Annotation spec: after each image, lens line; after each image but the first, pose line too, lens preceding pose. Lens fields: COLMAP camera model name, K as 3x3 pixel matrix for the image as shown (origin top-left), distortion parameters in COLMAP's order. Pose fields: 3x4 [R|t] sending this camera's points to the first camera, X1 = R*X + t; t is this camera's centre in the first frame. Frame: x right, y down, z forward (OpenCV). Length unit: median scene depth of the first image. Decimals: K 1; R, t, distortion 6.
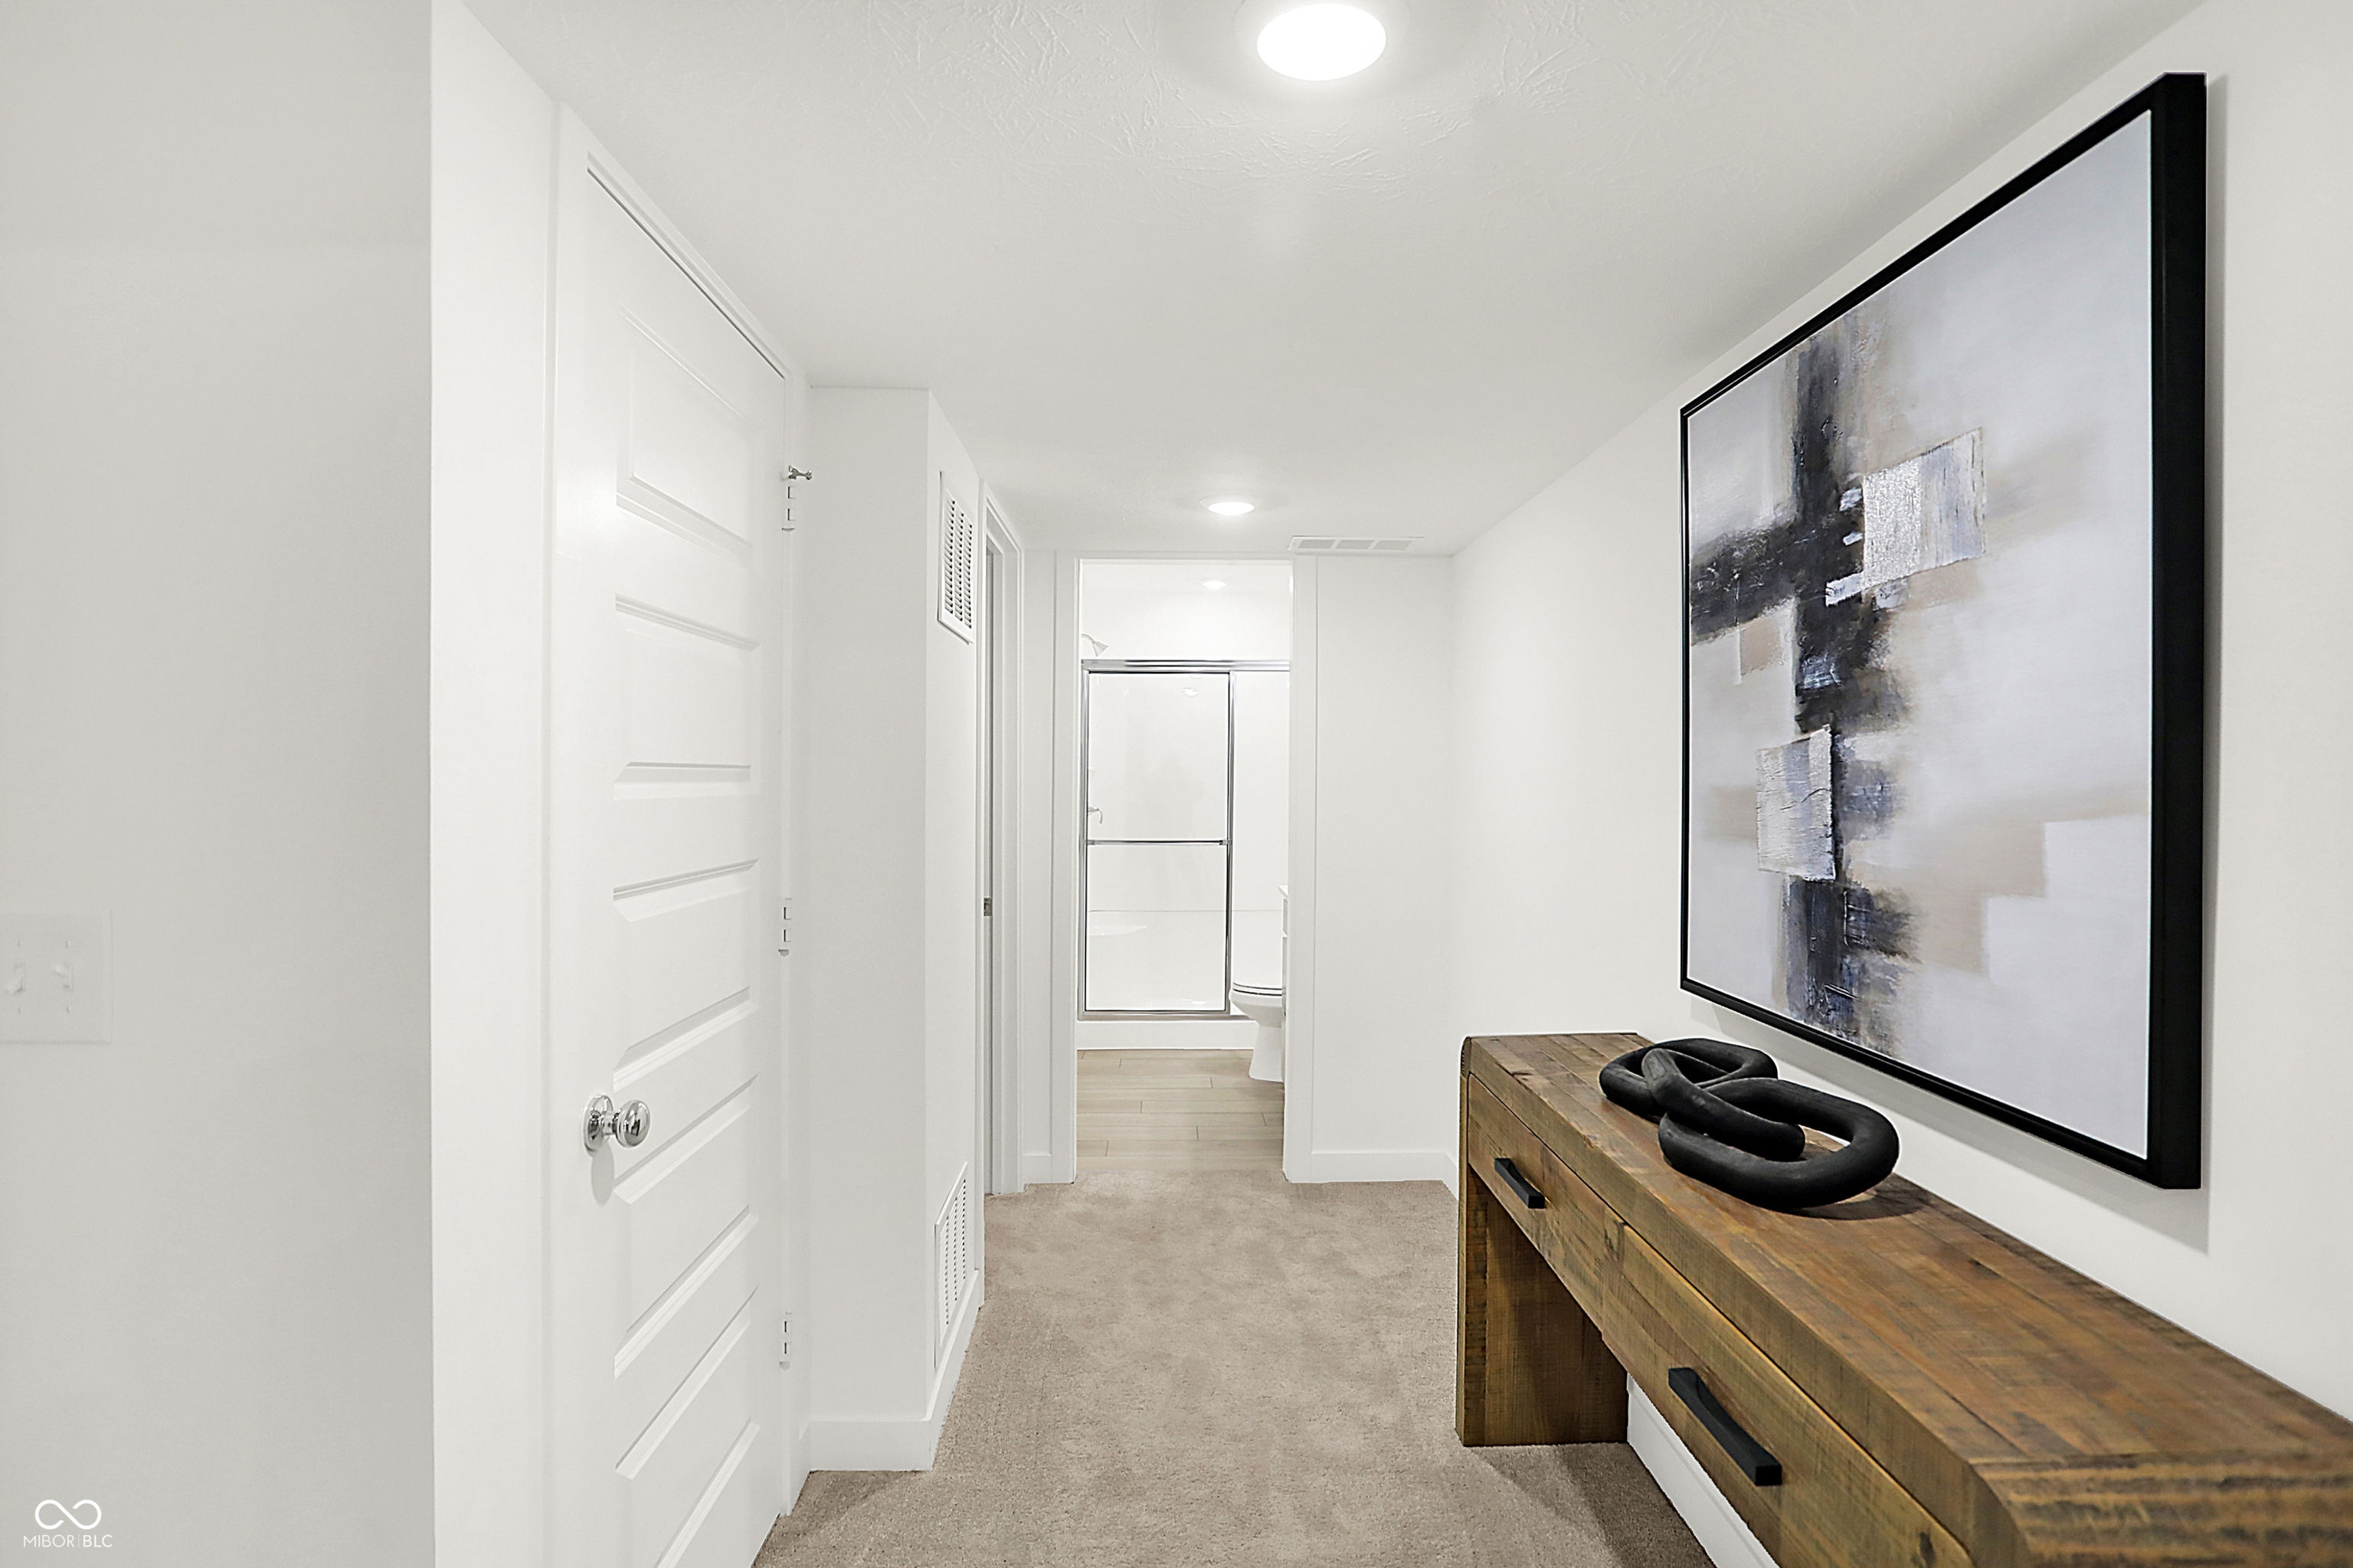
lens RADIAL K [[1189.8, 0, 1173.1], [0, 1189.8, 778.6], [0, 0, 1]] dist [-0.050627, 0.014453]
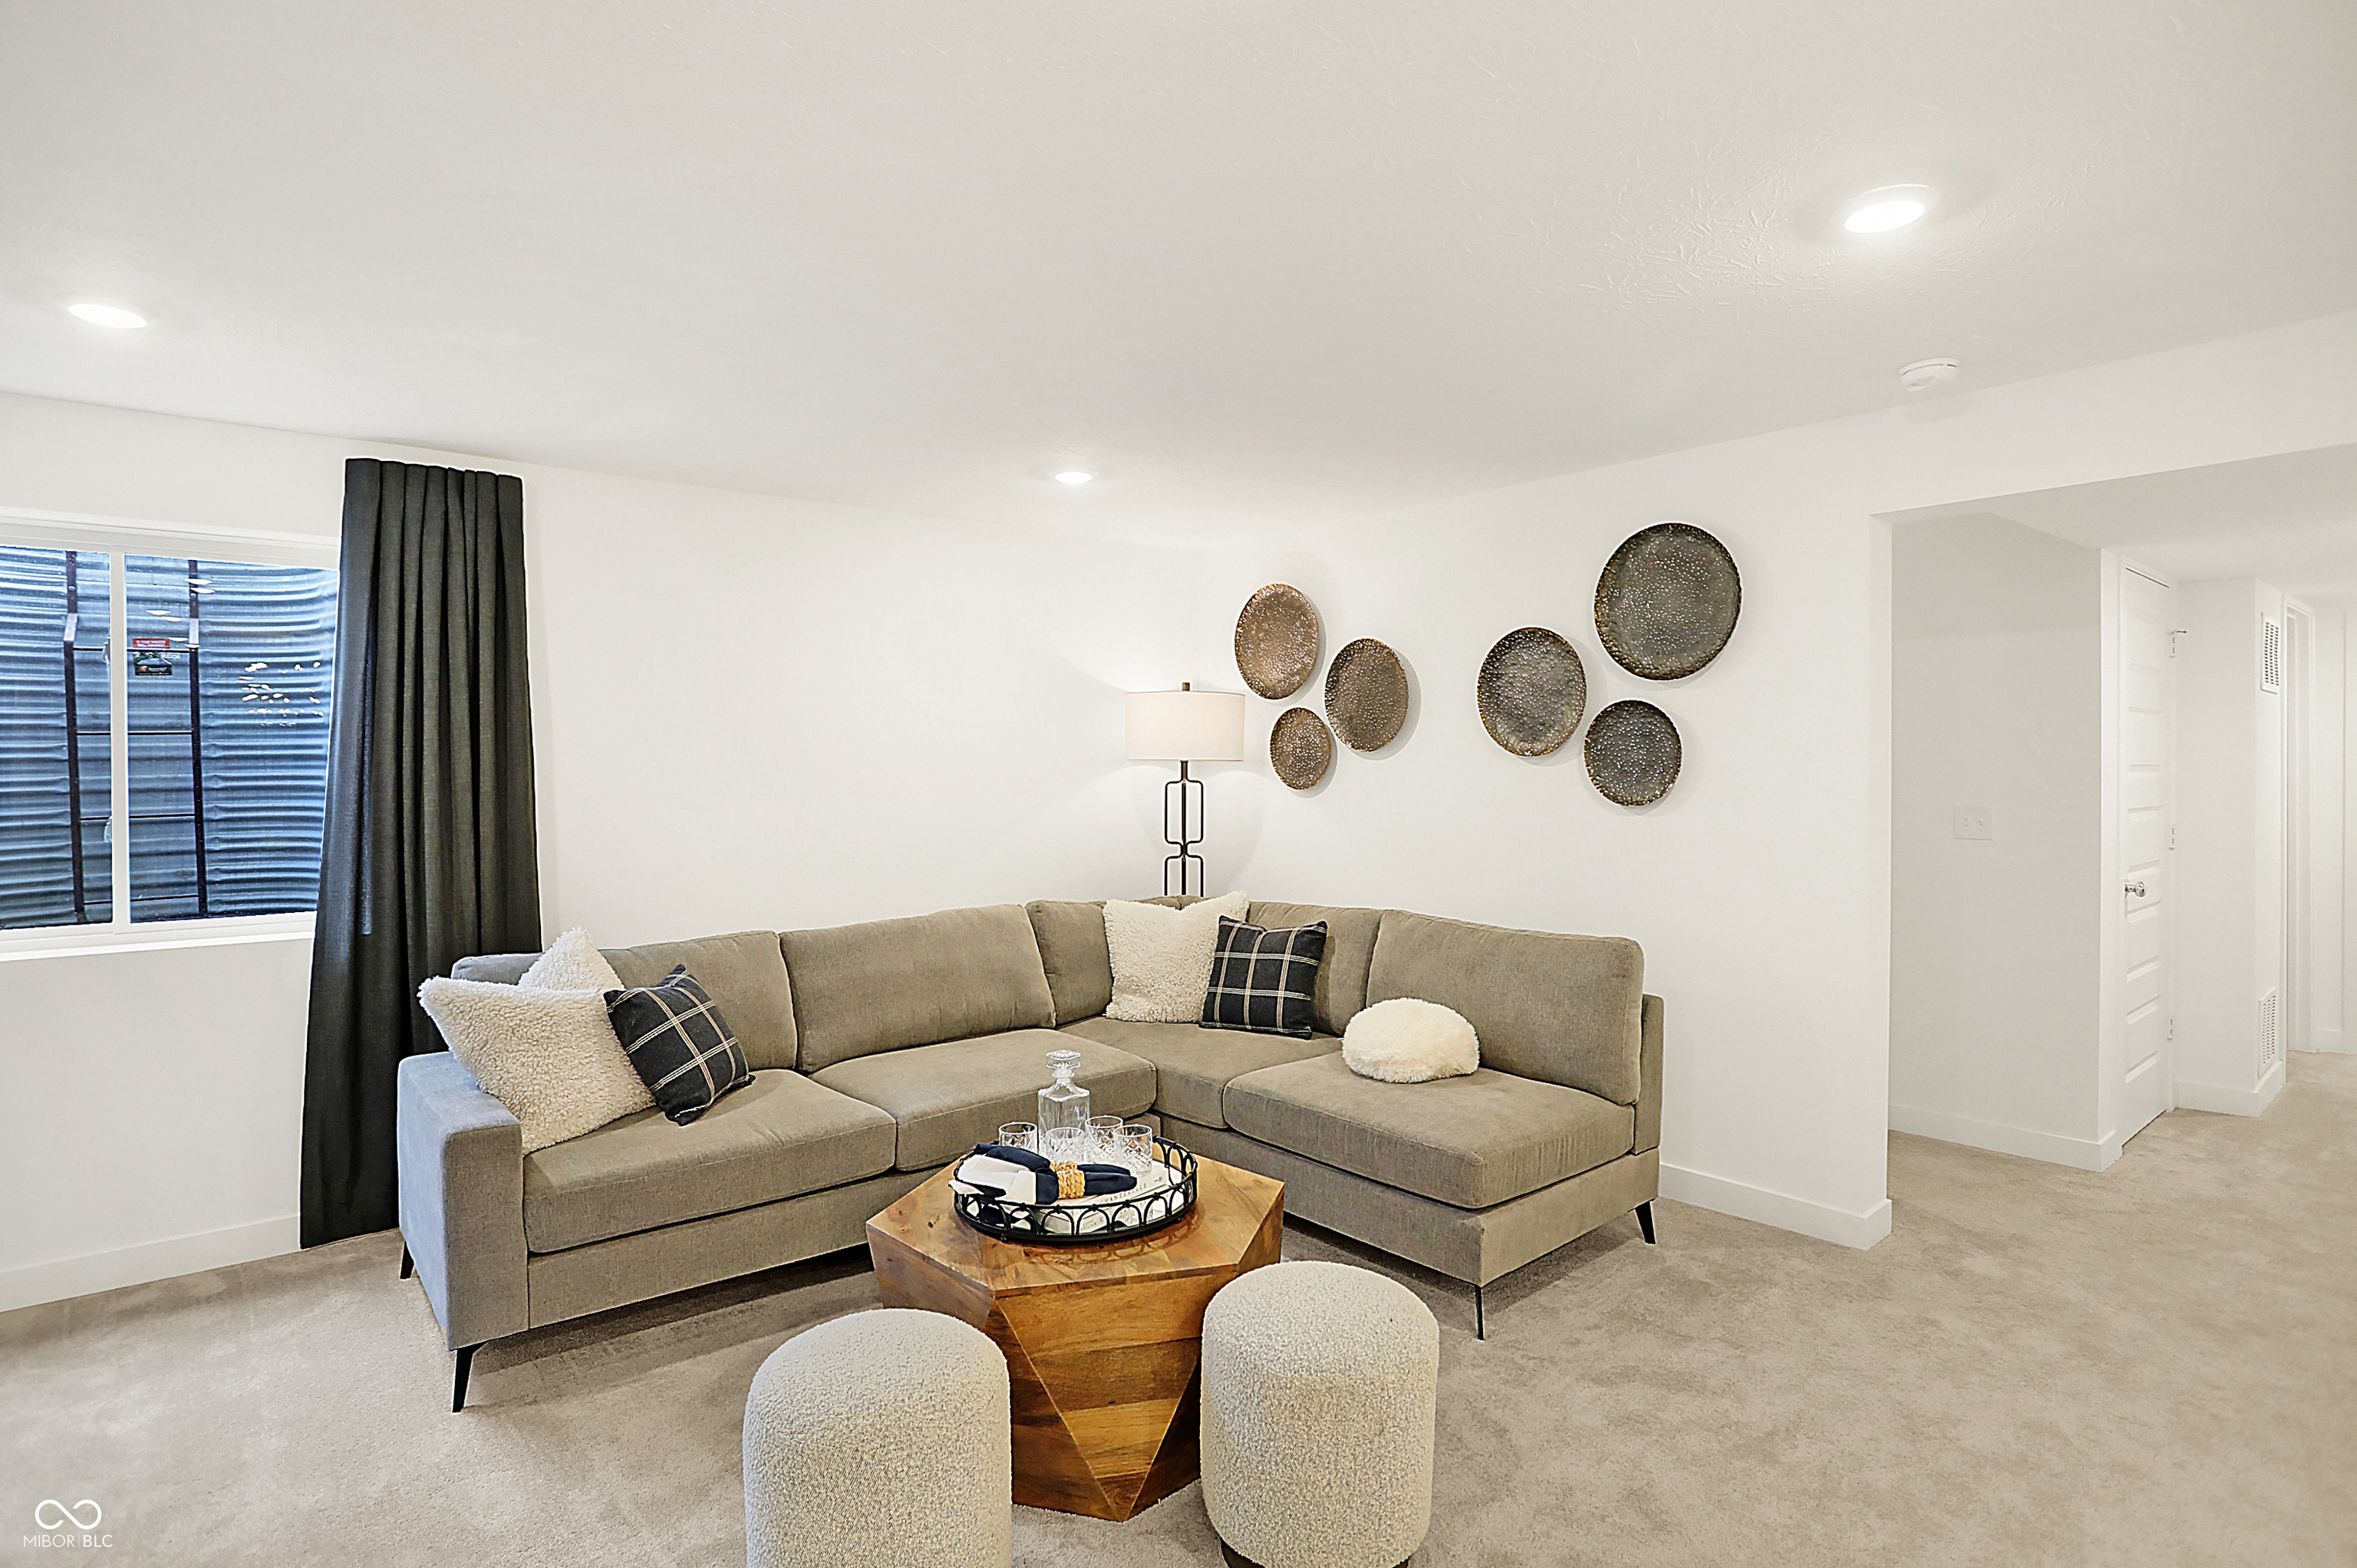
lens RADIAL K [[1191.7, 0, 1178.4], [0, 1191.7, 763.1], [0, 0, 1]] dist [-0.050627, 0.014453]
pose [[0.622828, -0.008237, -0.782315, 0.212046], [0.005059, 0.999966, -0.006501, -0.007087], [0.782342, 0.000091, 0.622849, -1.891101]]
